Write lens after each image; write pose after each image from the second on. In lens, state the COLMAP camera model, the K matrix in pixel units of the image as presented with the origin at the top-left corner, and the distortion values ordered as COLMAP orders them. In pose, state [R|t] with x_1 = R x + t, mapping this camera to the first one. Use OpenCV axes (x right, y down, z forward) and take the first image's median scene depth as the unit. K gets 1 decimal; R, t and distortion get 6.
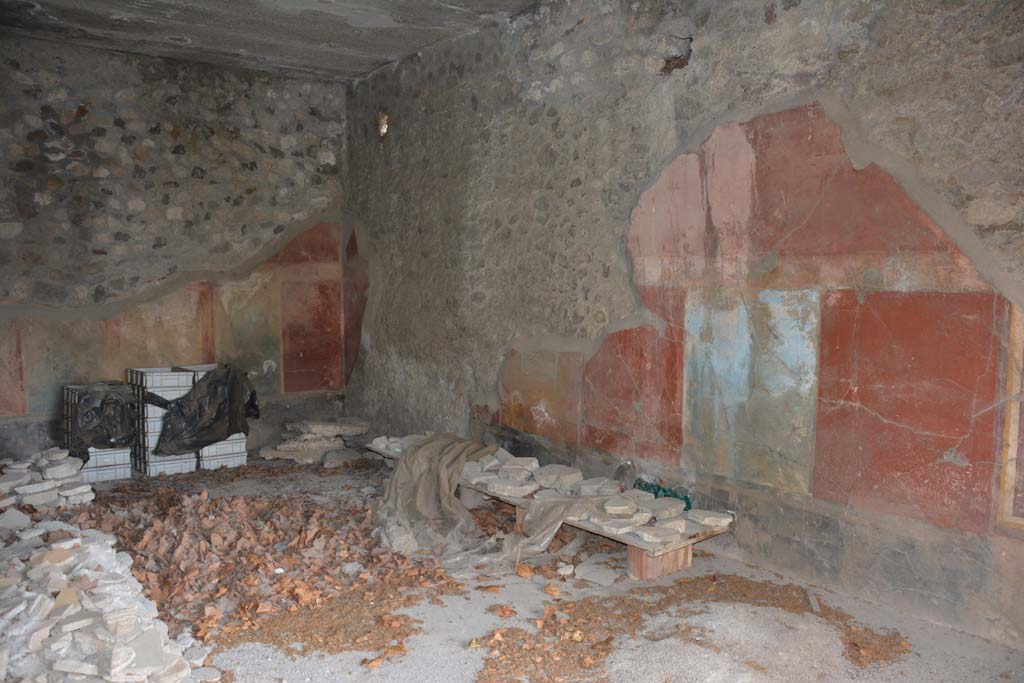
lens RADIAL K [[808.5, 0, 520.2], [0, 808.5, 345.6], [0, 0, 1]] dist [-0.156474, 0.111118]
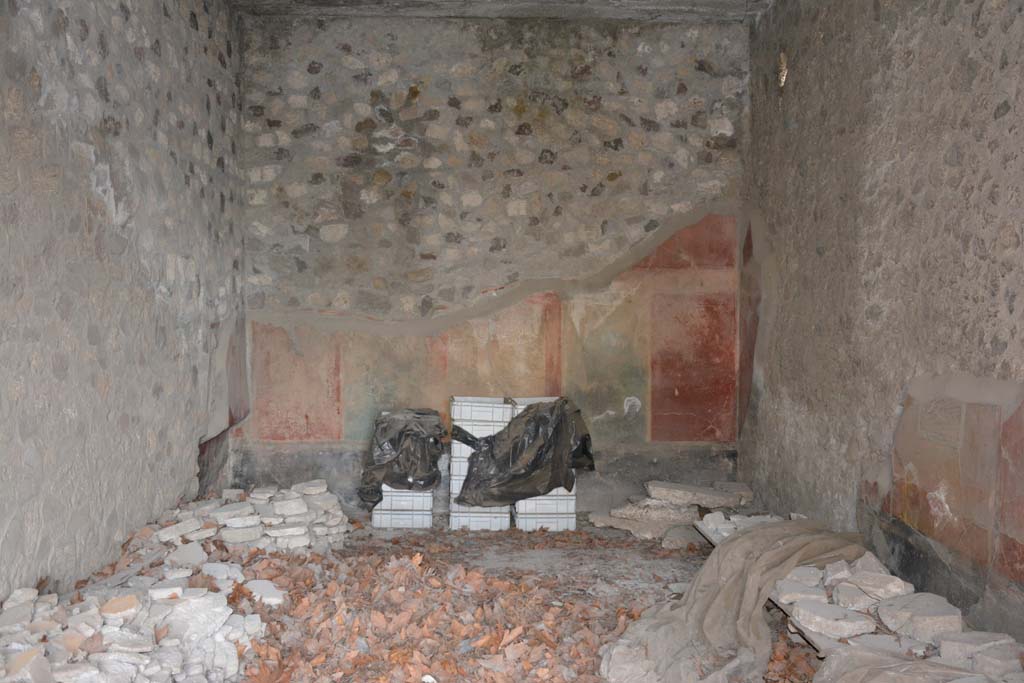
lens RADIAL K [[987.1, 0, 511.7], [0, 987.1, 342.5], [0, 0, 1]] dist [-0.011272, 0.000000]
pose [[0.807531, 0.021876, -0.589419, 0.170777], [-0.051756, 0.998085, -0.033865, 0.004900], [0.587550, 0.057853, 0.807117, 0.192149]]
